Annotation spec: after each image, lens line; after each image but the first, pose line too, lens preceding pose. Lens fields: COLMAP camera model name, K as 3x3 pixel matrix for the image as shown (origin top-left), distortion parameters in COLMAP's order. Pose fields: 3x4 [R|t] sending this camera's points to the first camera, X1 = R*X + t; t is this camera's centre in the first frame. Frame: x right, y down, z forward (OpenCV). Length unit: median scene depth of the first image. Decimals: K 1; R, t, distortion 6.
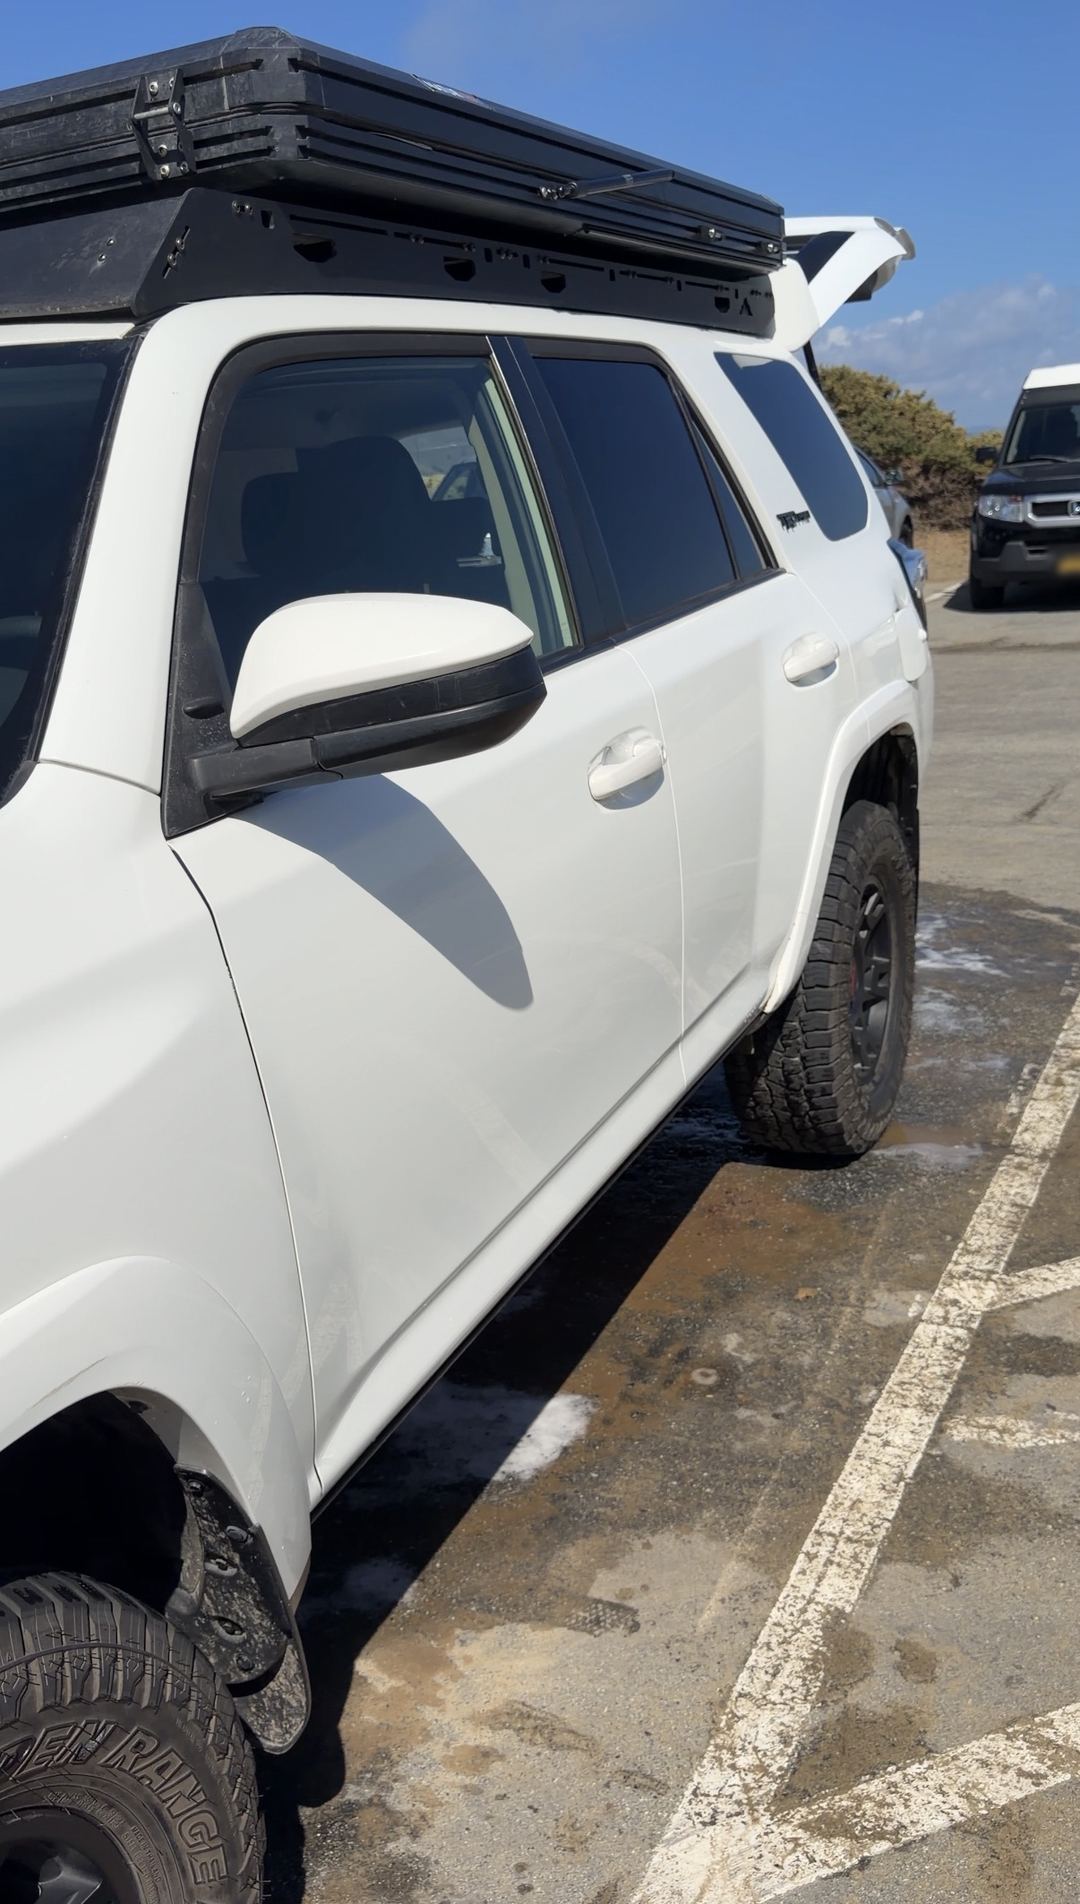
lens RADIAL K [[1566.2, 0, 538.2], [0, 1566.2, 941.0], [0, 0, 1]] dist [0.107201, -0.233799]
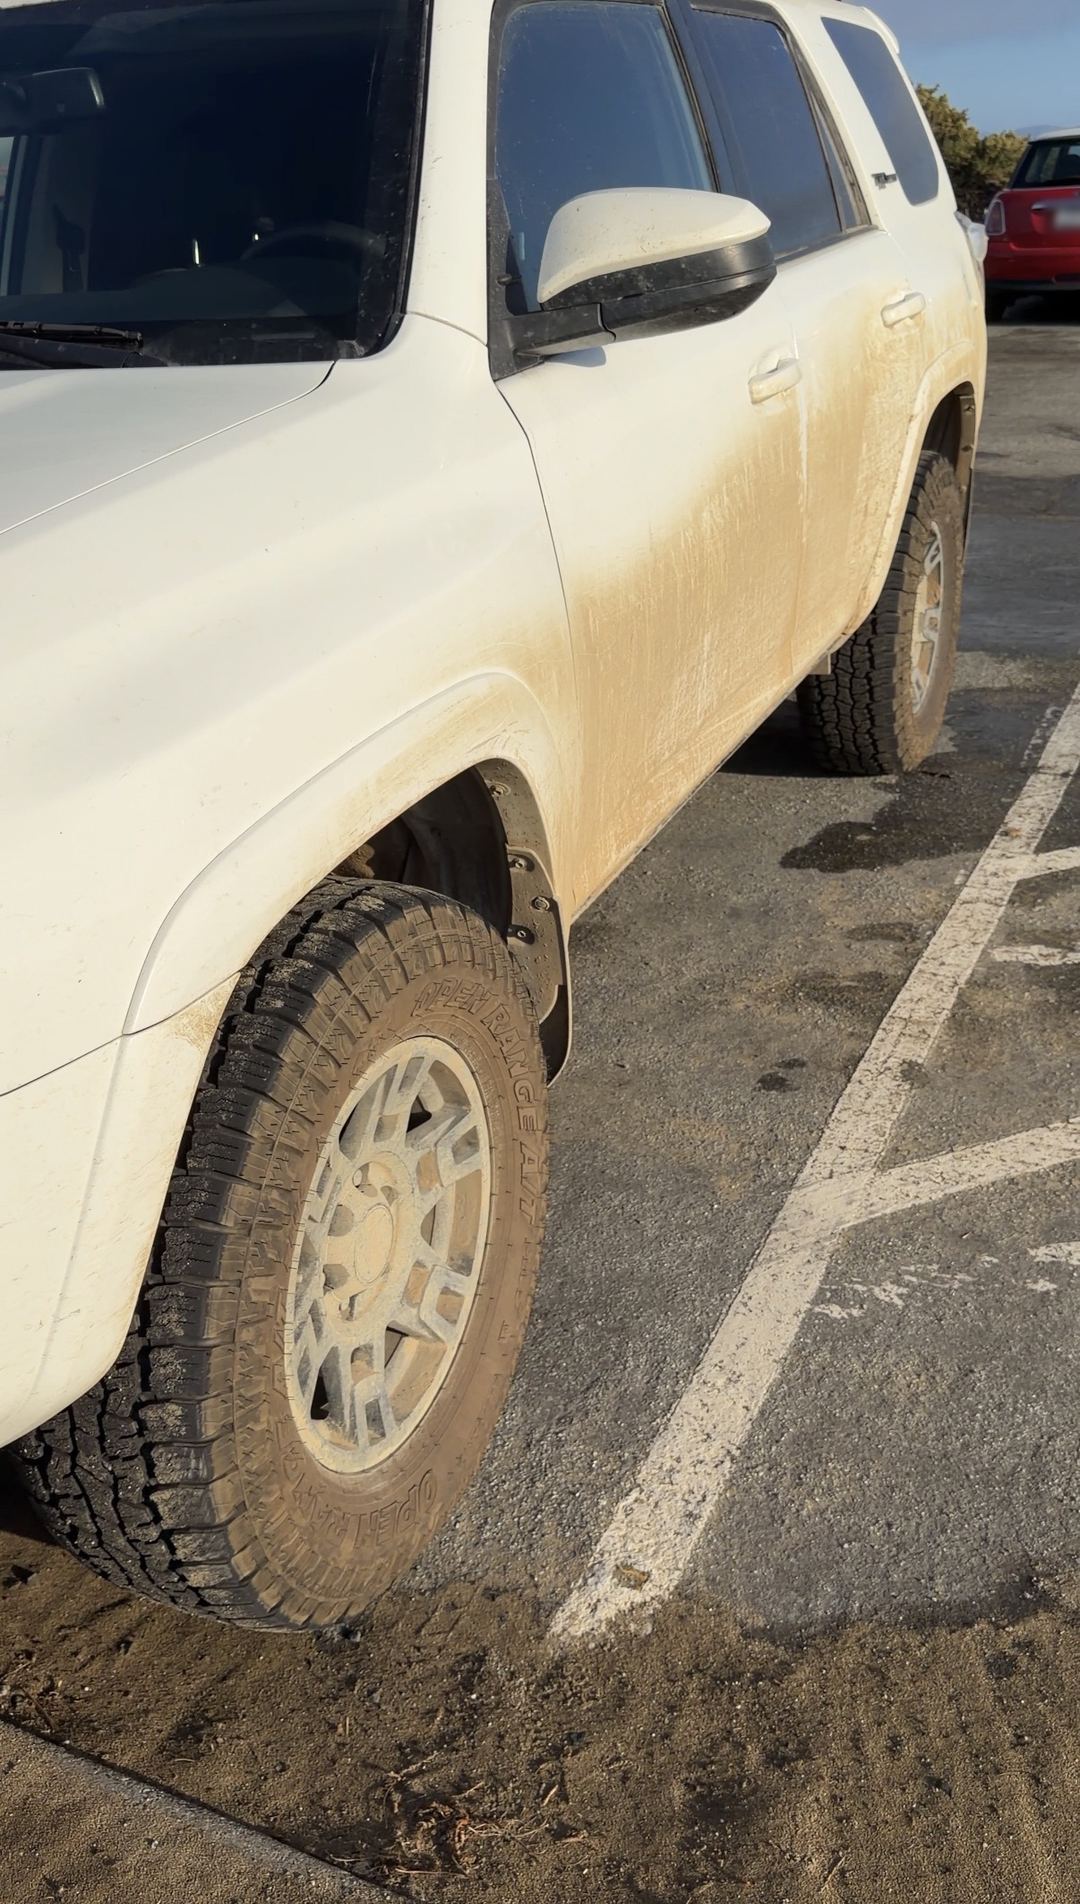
lens RADIAL K [[1566.2, 0, 538.2], [0, 1566.2, 941.0], [0, 0, 1]] dist [0.107201, -0.233799]
pose [[0.999571, 0.016154, 0.024439, -0.129893], [-0.019983, 0.985989, 0.165612, 0.101357], [-0.021421, -0.166029, 0.985888, -0.215770]]
